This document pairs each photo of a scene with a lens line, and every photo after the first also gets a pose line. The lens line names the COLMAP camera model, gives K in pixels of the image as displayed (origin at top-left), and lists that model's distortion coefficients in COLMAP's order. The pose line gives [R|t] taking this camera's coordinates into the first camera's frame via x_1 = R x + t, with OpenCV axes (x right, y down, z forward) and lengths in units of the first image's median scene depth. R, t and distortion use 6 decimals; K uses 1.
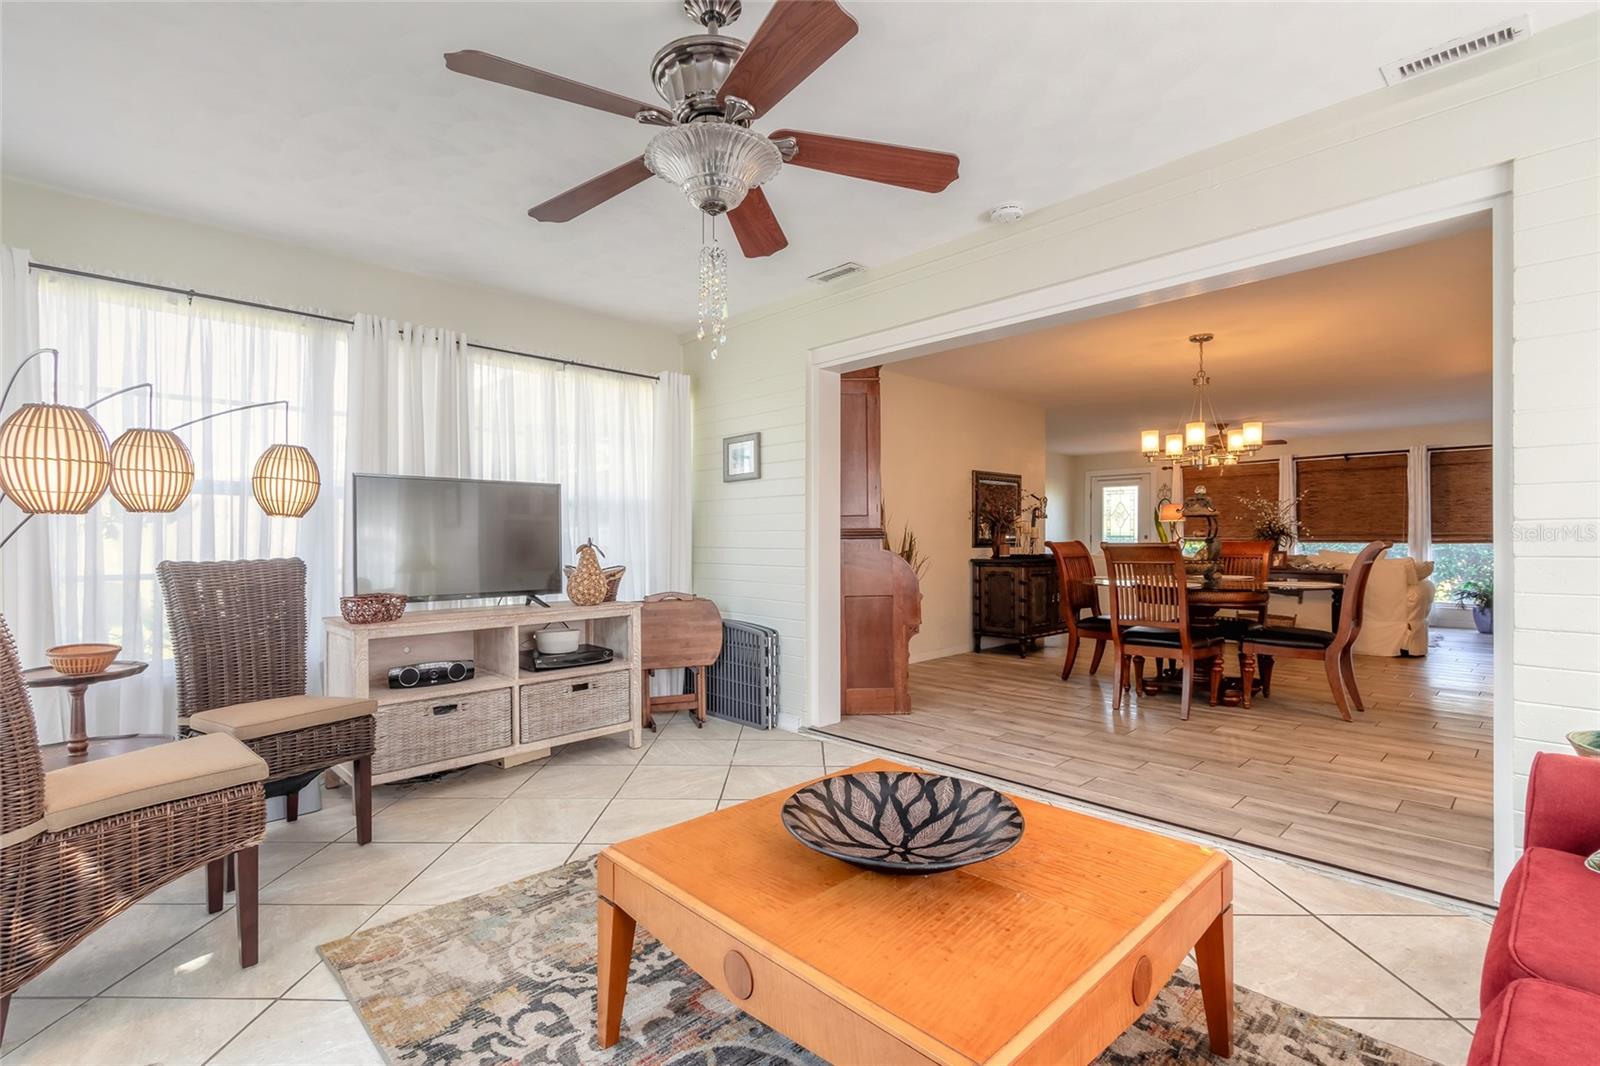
lens RADIAL K [[734.8, 0, 771.7], [0, 734.8, 542.6], [0, 0, 1]] dist [0.010369, -0.002042]
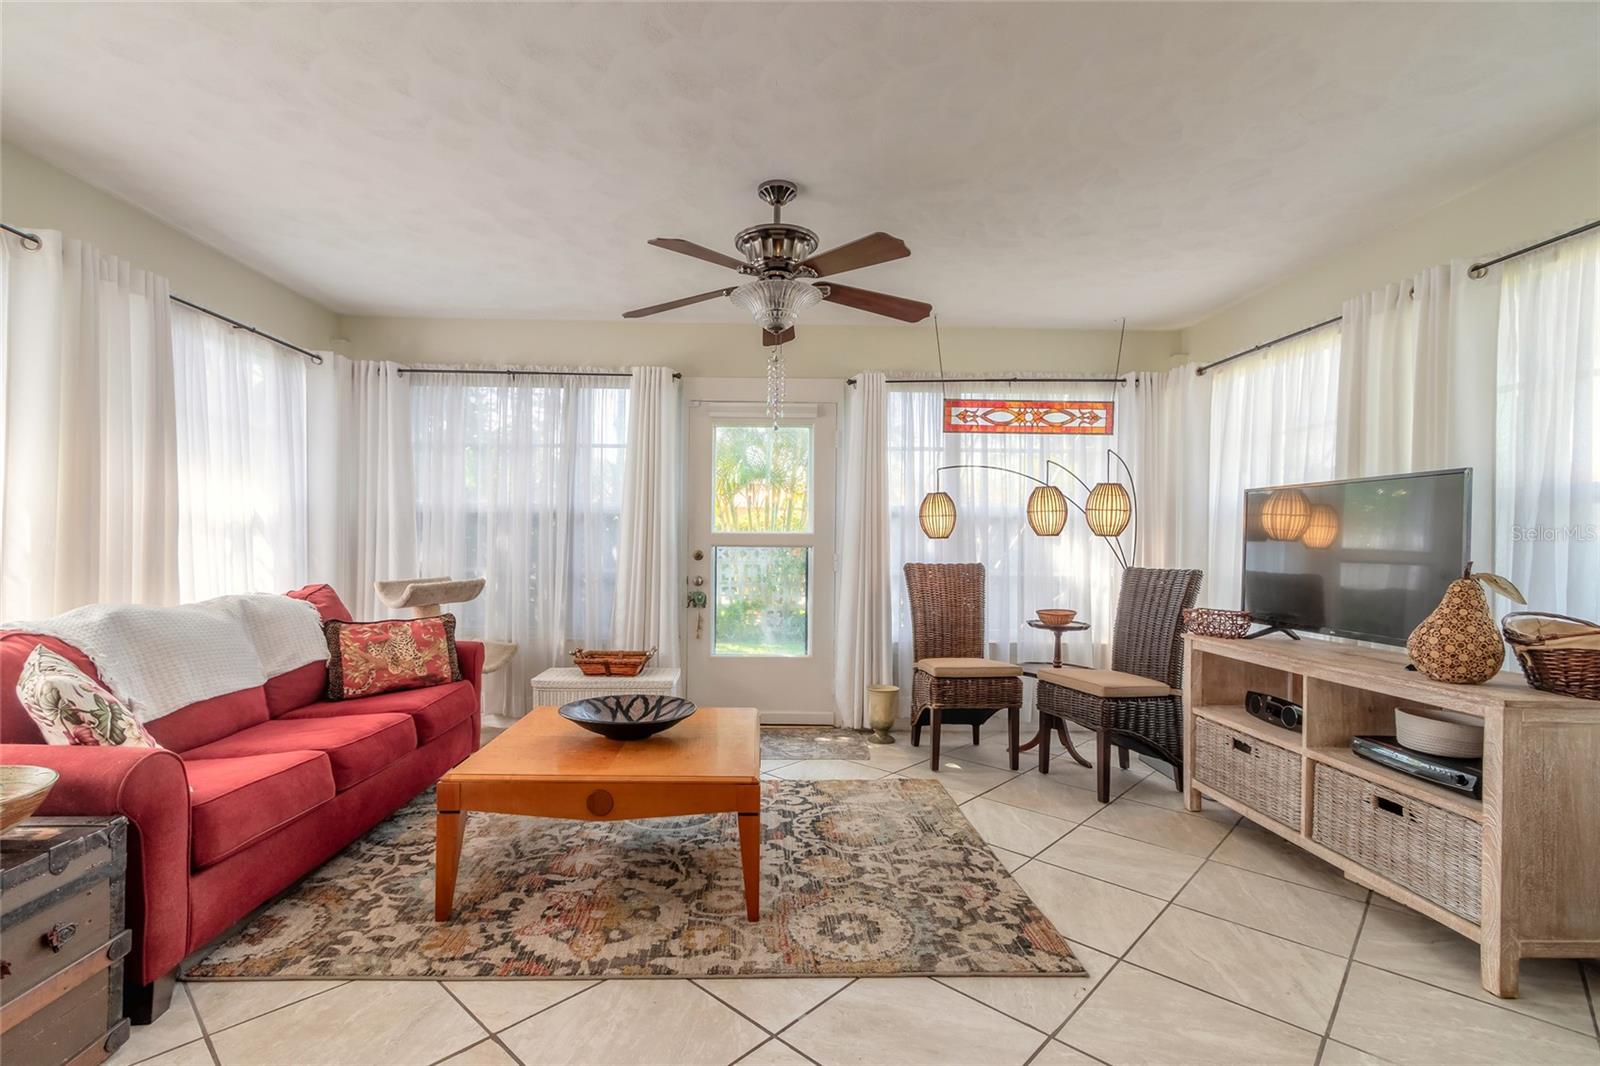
lens RADIAL K [[734.8, 0, 765.1], [0, 734.8, 539.3], [0, 0, 1]] dist [0.010369, -0.002042]
pose [[-0.668651, 0.001026, -0.743576, 0.288210], [-0.009347, 0.999908, 0.009785, -0.012760], [0.743518, 0.013493, -0.668580, 0.552253]]
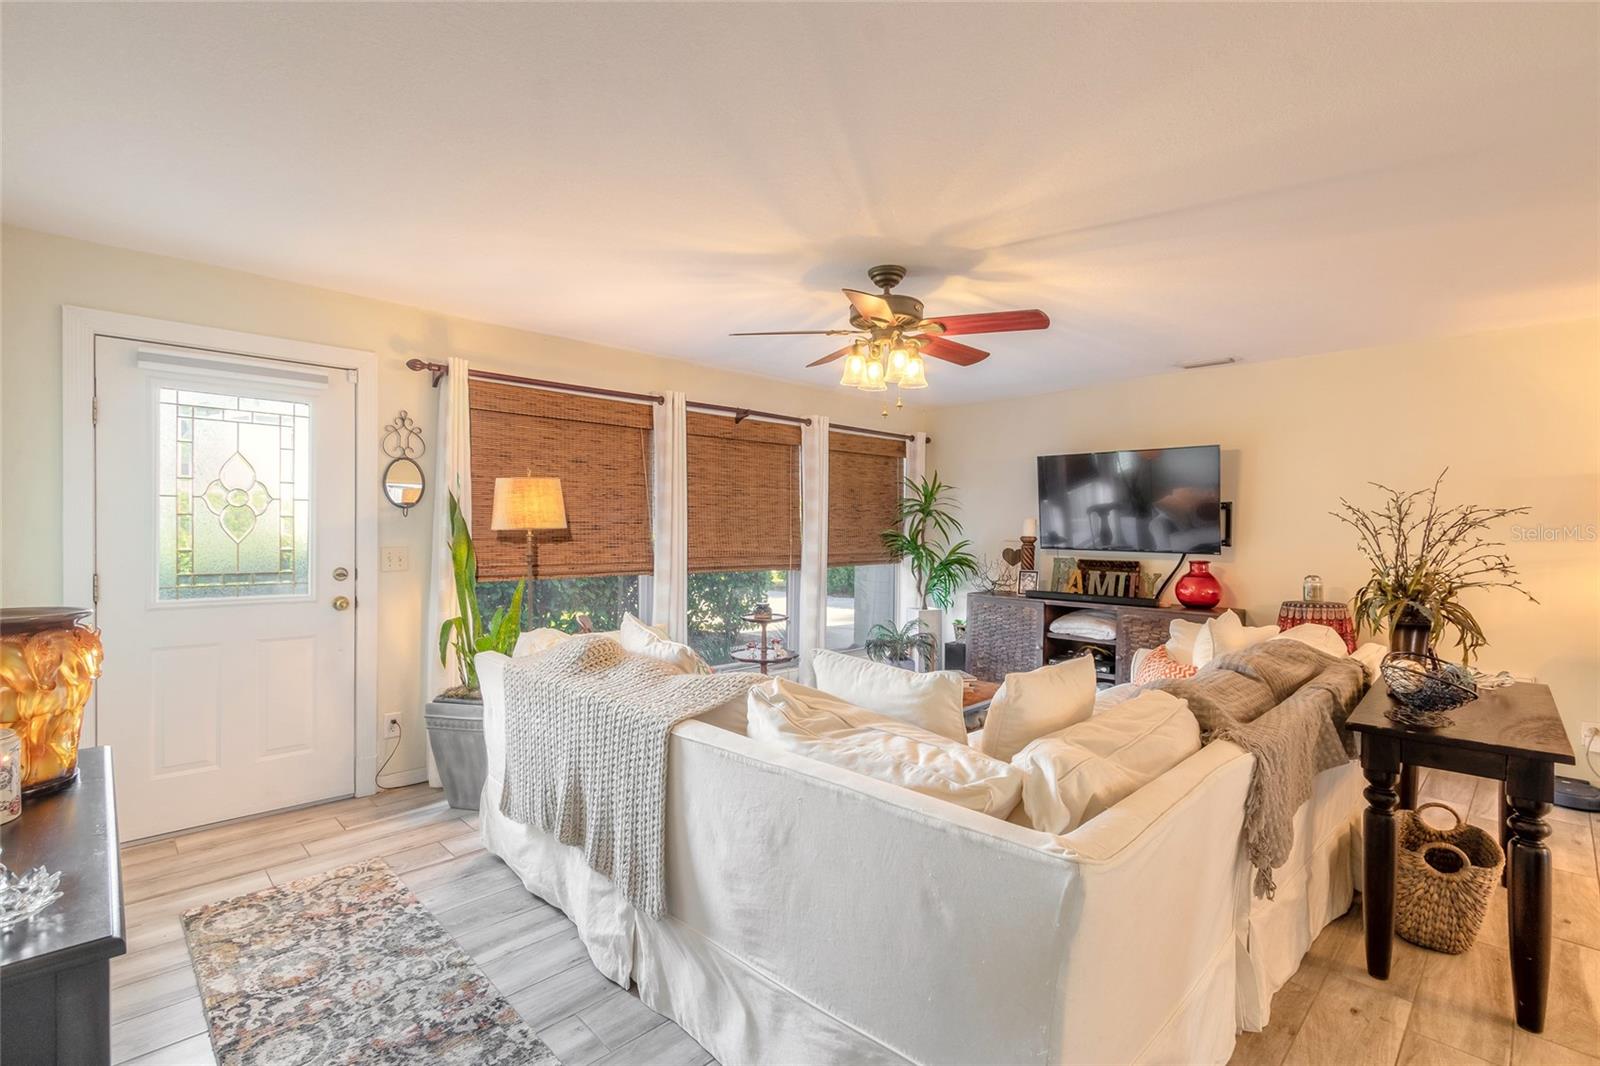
lens RADIAL K [[734.8, 0, 783.8], [0, 734.8, 536.0], [0, 0, 1]] dist [0.010369, -0.002042]
pose [[-0.022832, -0.012051, 0.999667, 0.324800], [-0.005796, 0.999912, 0.011921, -0.046870], [-0.999723, -0.005522, -0.022899, 1.369133]]
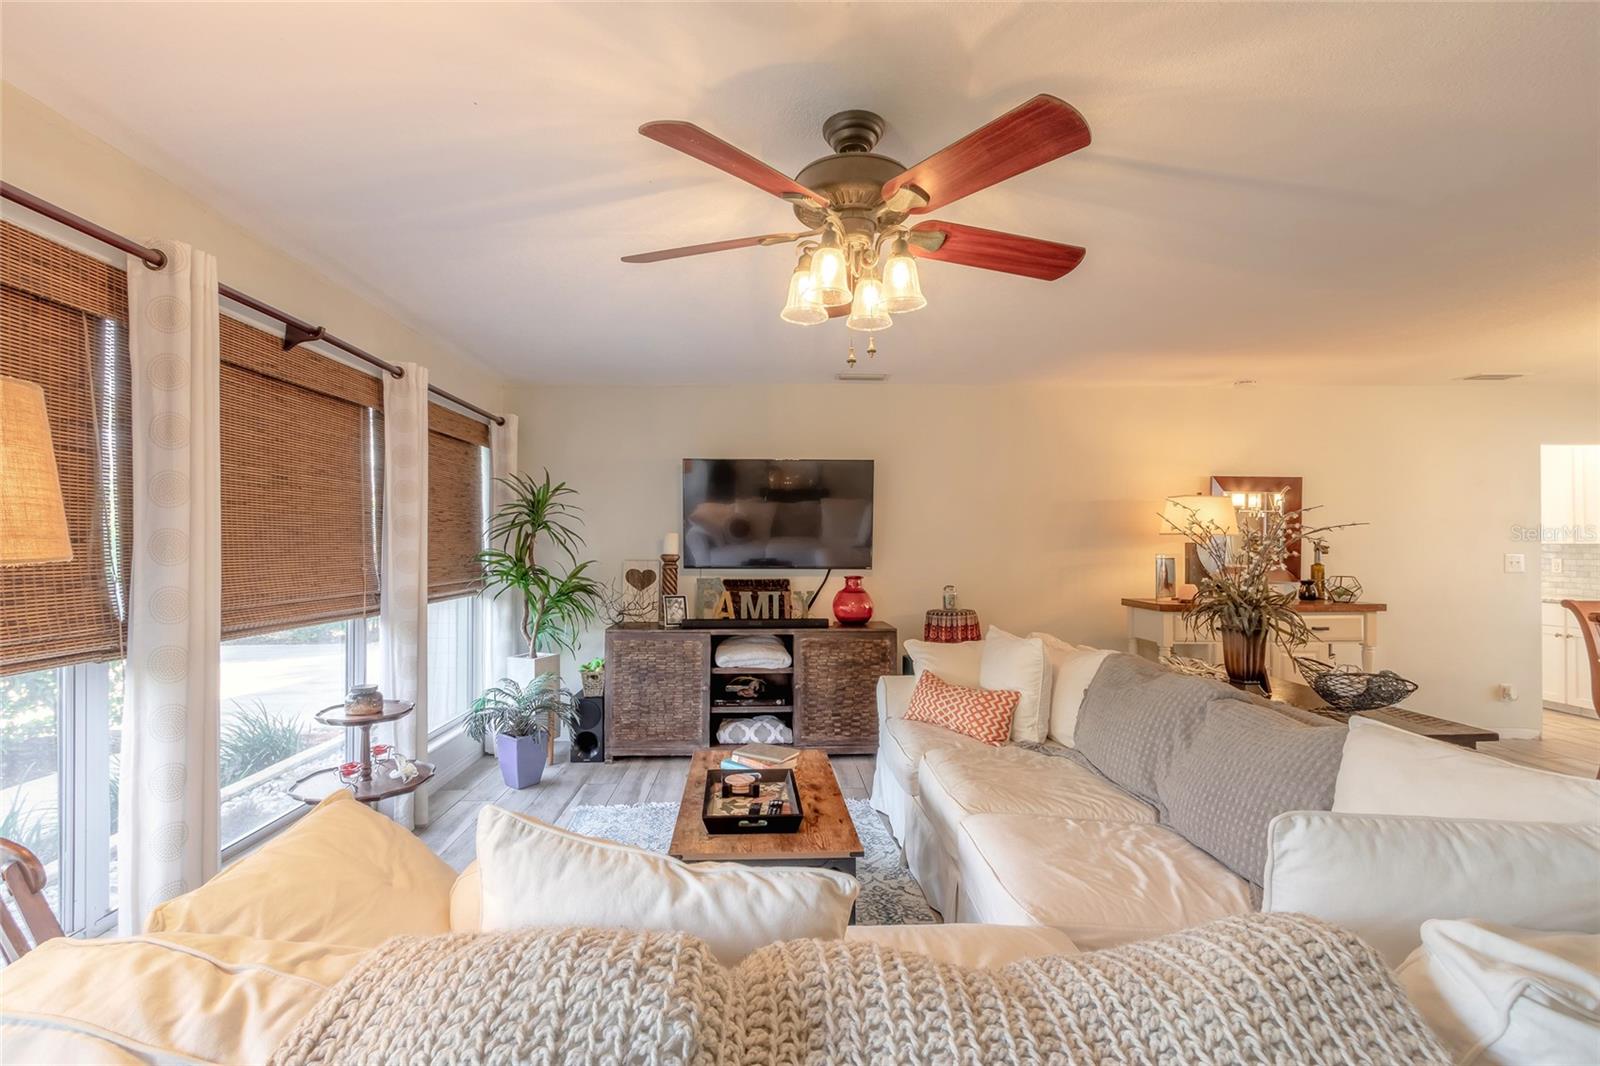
lens RADIAL K [[734.8, 0, 787.7], [0, 734.8, 539.7], [0, 0, 1]] dist [0.010369, -0.002042]
pose [[-0.748612, 0.003805, 0.662998, 0.616793], [0.001372, 0.999990, -0.004190, -0.048669], [-0.663007, -0.002228, -0.748610, 1.521278]]
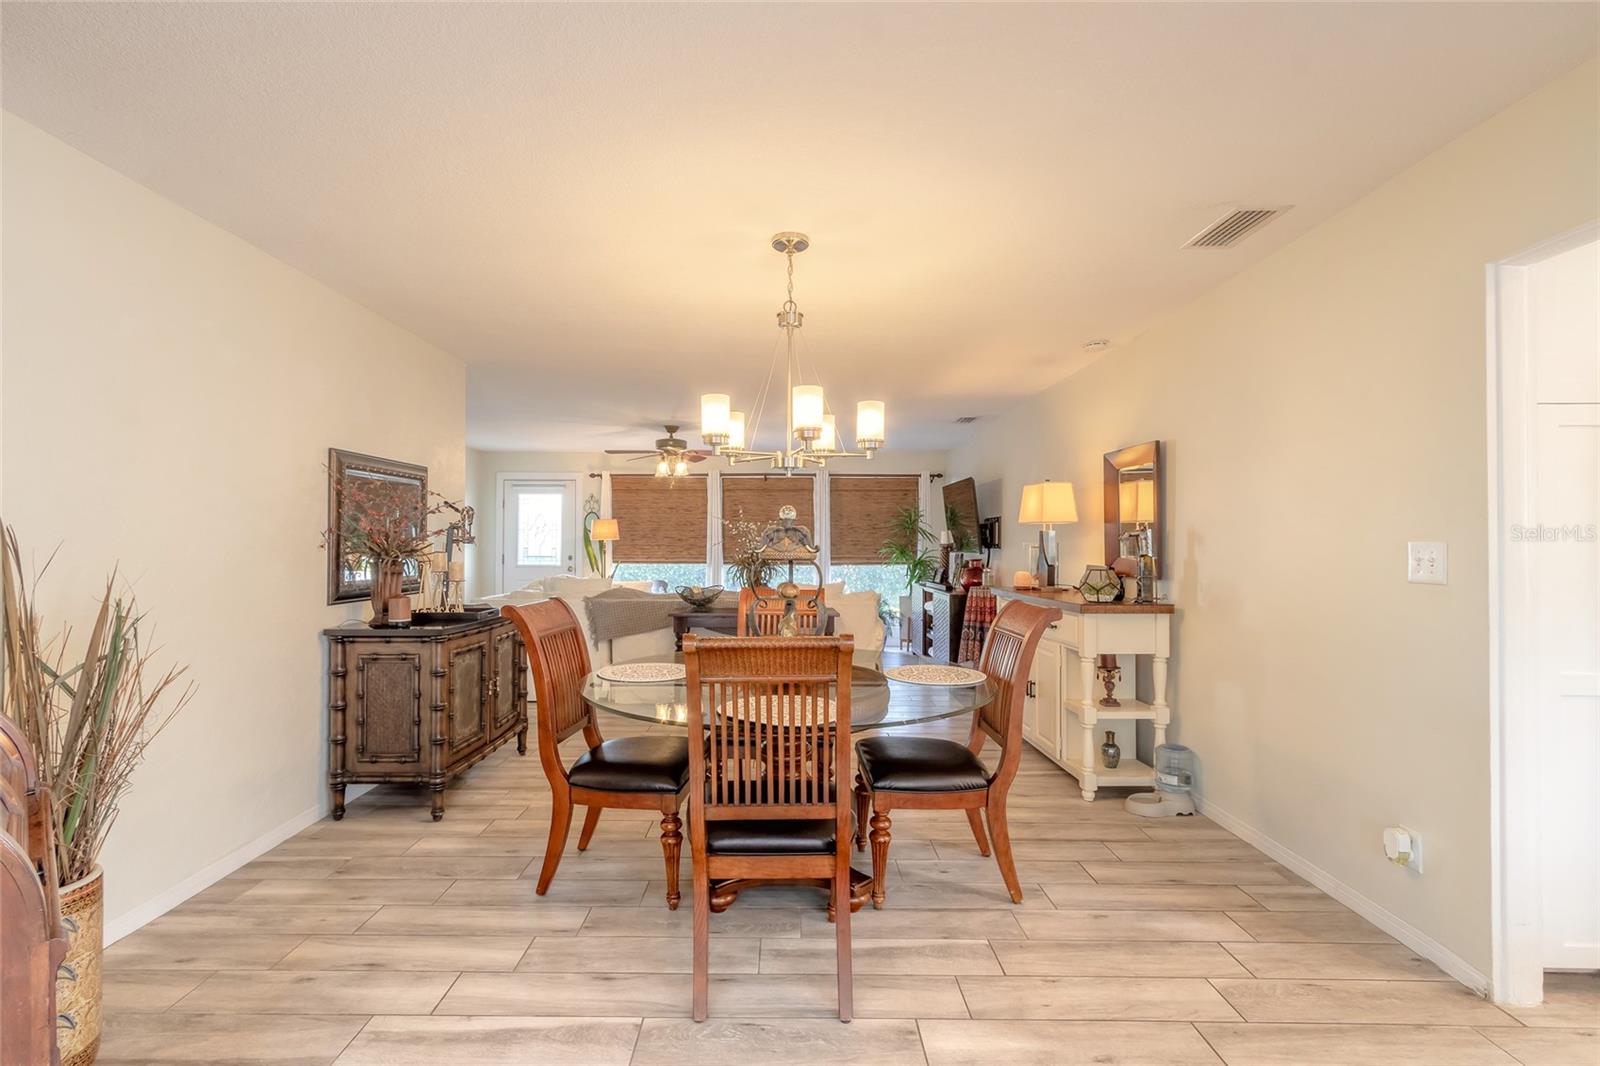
lens RADIAL K [[734.8, 0, 787.6], [0, 734.8, 539.3], [0, 0, 1]] dist [0.010369, -0.002042]
pose [[0.680864, 0.007799, 0.732368, 0.122300], [-0.000641, 0.999949, -0.010053, -0.032912], [-0.732409, 0.006375, 0.680835, 0.444699]]
